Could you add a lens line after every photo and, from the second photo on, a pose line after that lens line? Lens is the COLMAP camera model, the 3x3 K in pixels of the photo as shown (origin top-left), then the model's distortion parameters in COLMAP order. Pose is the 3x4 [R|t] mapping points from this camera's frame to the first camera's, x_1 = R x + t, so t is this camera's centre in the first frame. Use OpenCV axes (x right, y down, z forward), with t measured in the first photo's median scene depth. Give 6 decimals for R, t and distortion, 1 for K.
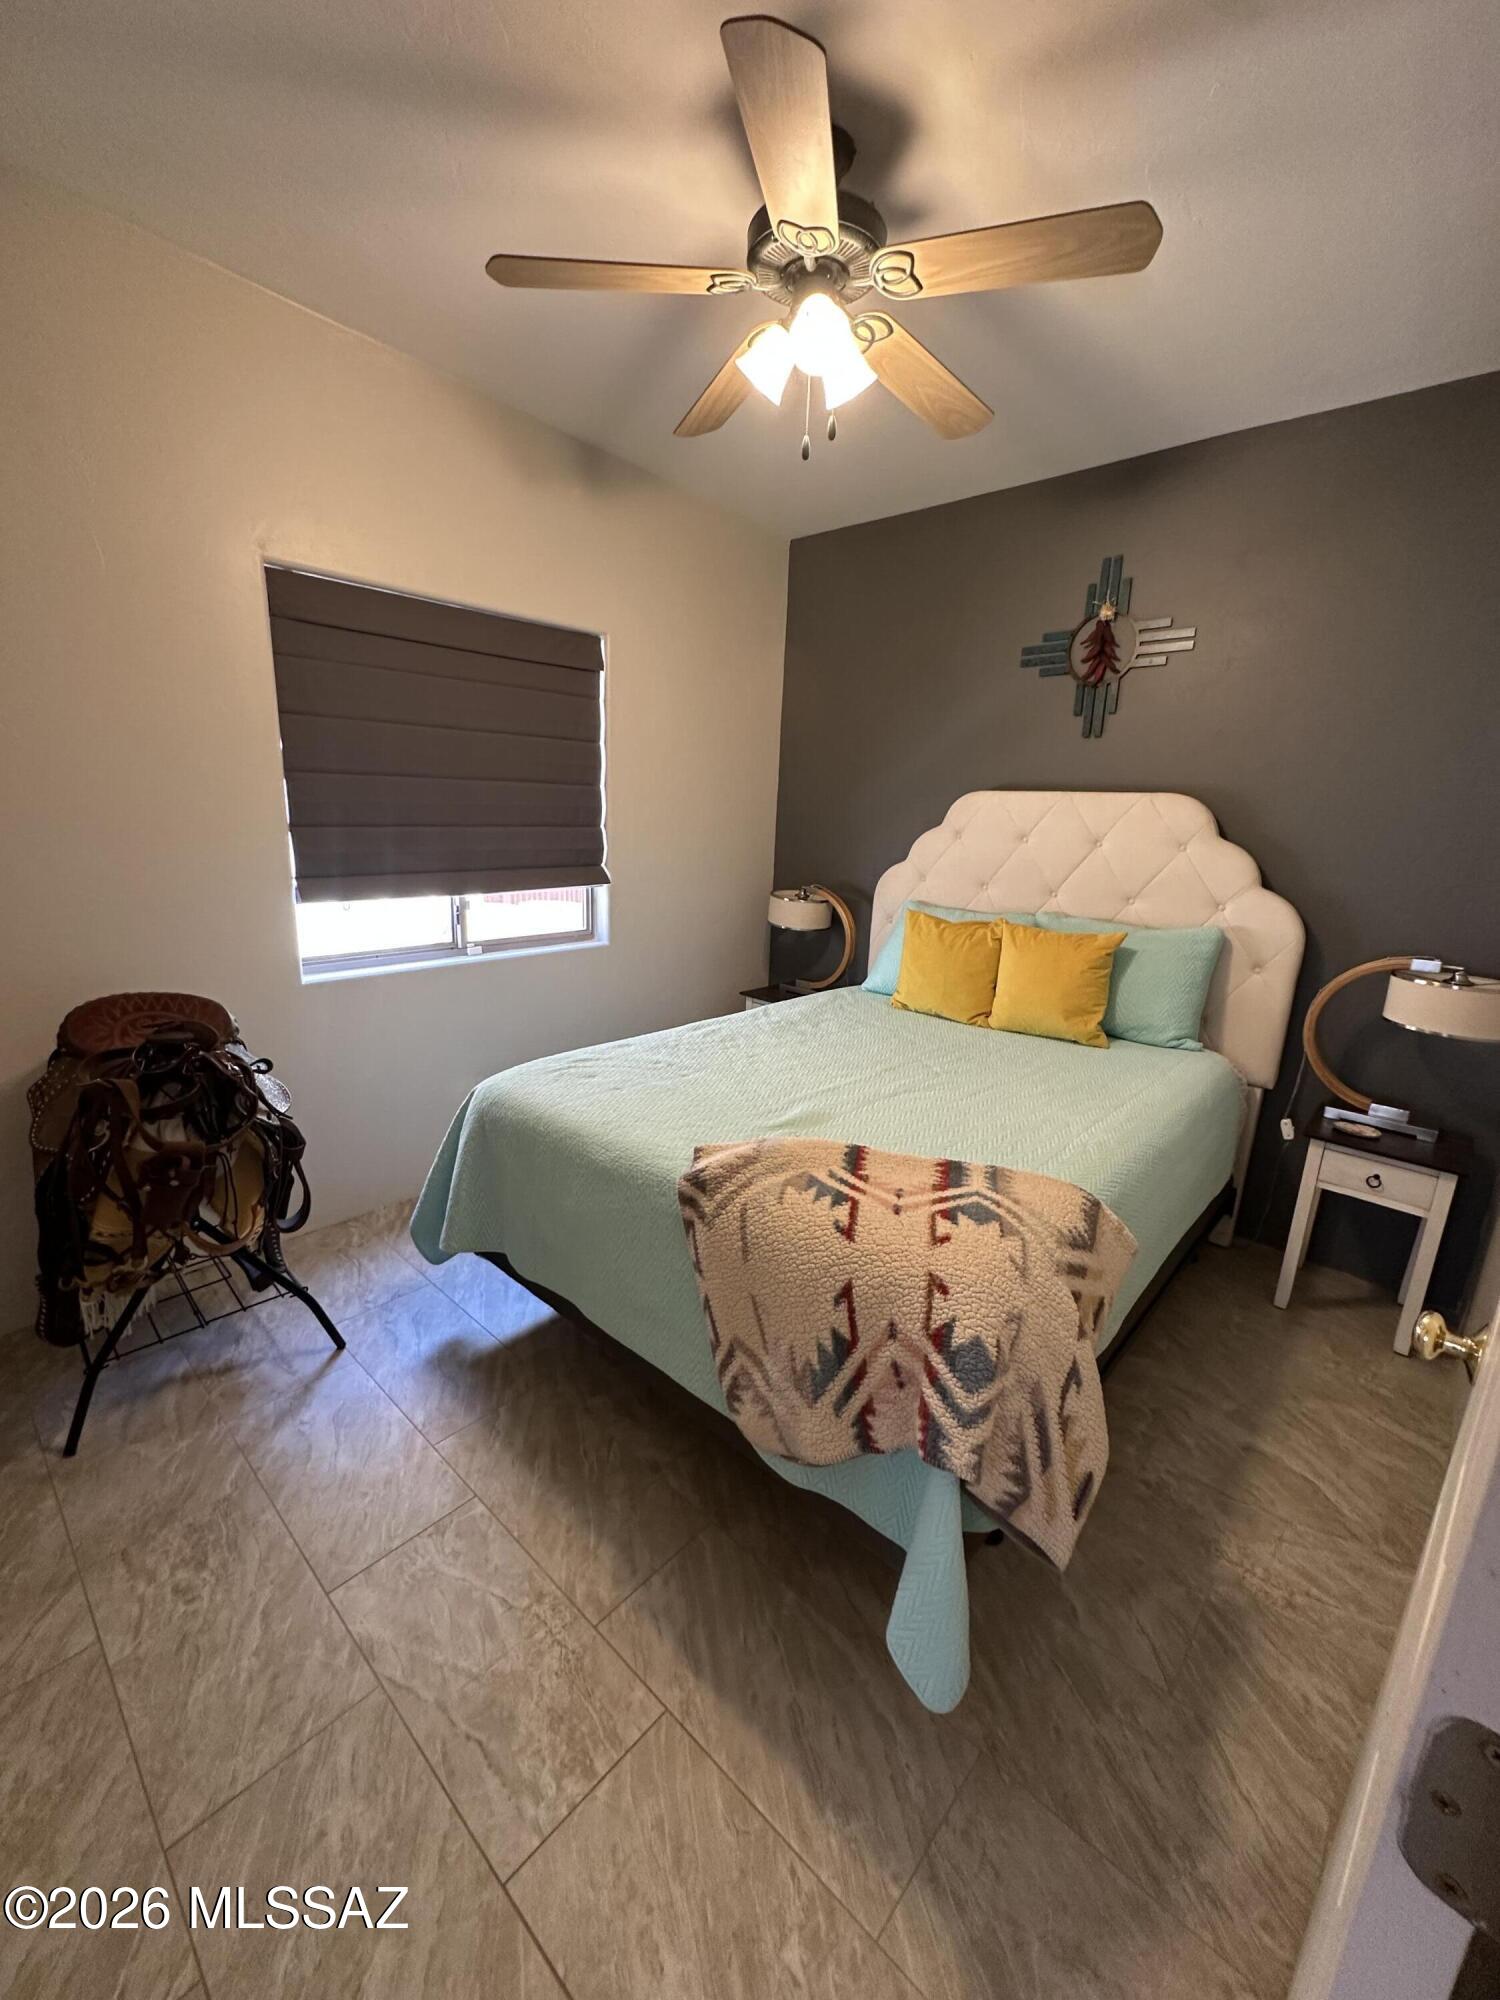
lens RADIAL K [[804.8, 0, 712.3], [0, 804.8, 986.8], [0, 0, 1]] dist [0.007525, 0.000151]
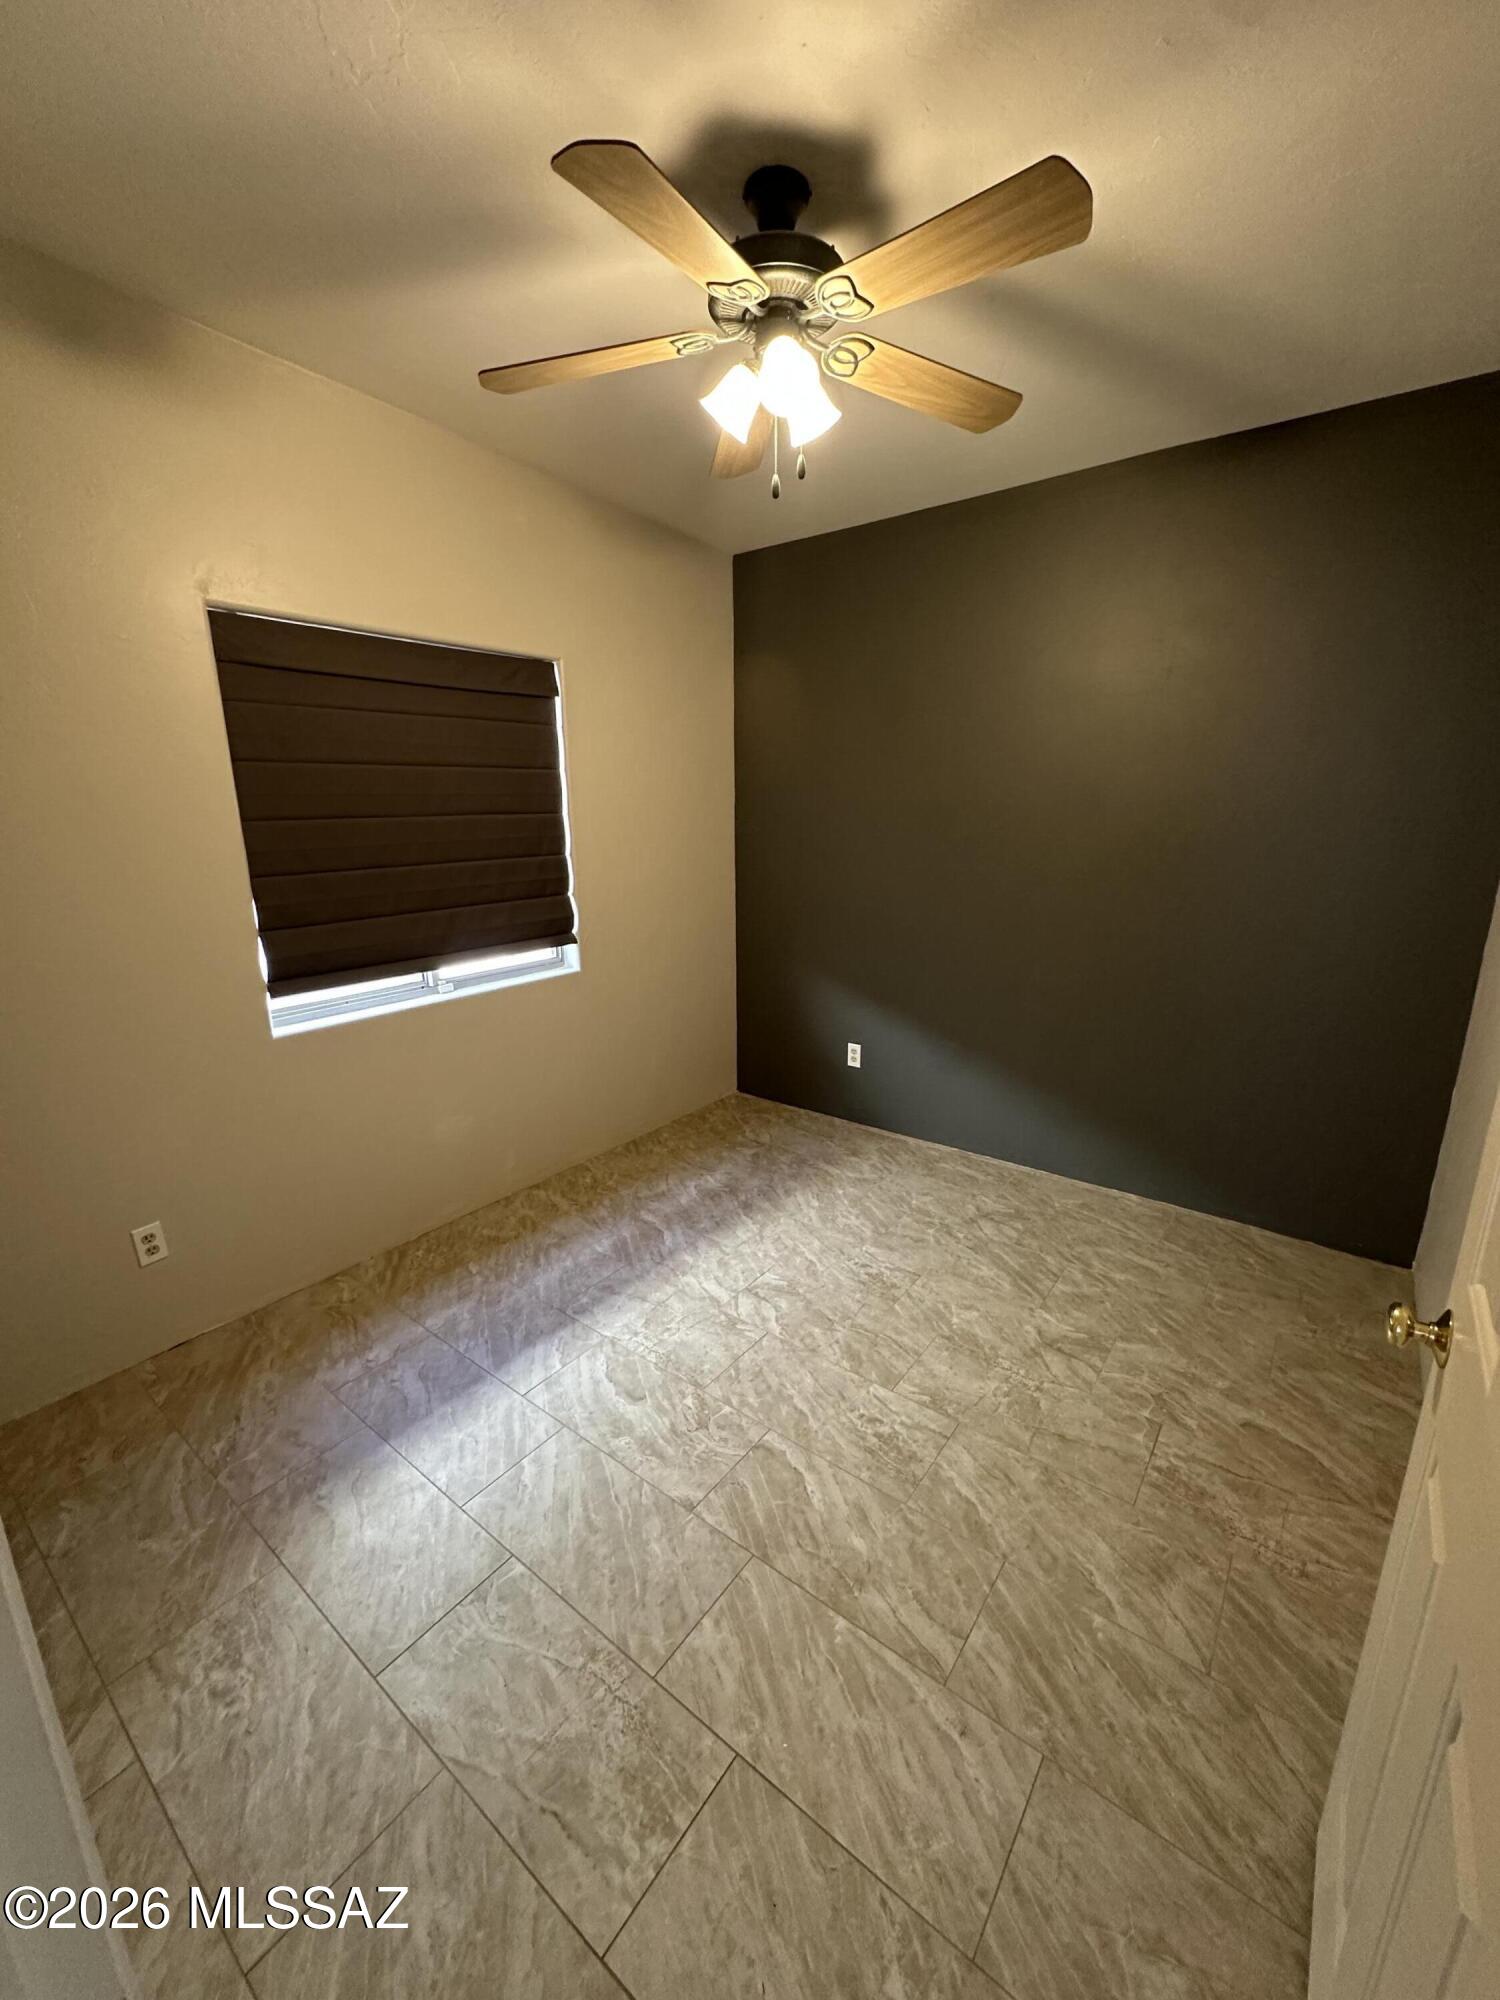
lens RADIAL K [[804.8, 0, 712.4], [0, 804.8, 988.8], [0, 0, 1]] dist [0.007525, 0.000151]
pose [[0.995331, -0.065633, 0.070770, -0.088068], [0.065159, 0.997834, 0.008993, -0.066218], [-0.071207, -0.004340, 0.997452, -0.002462]]
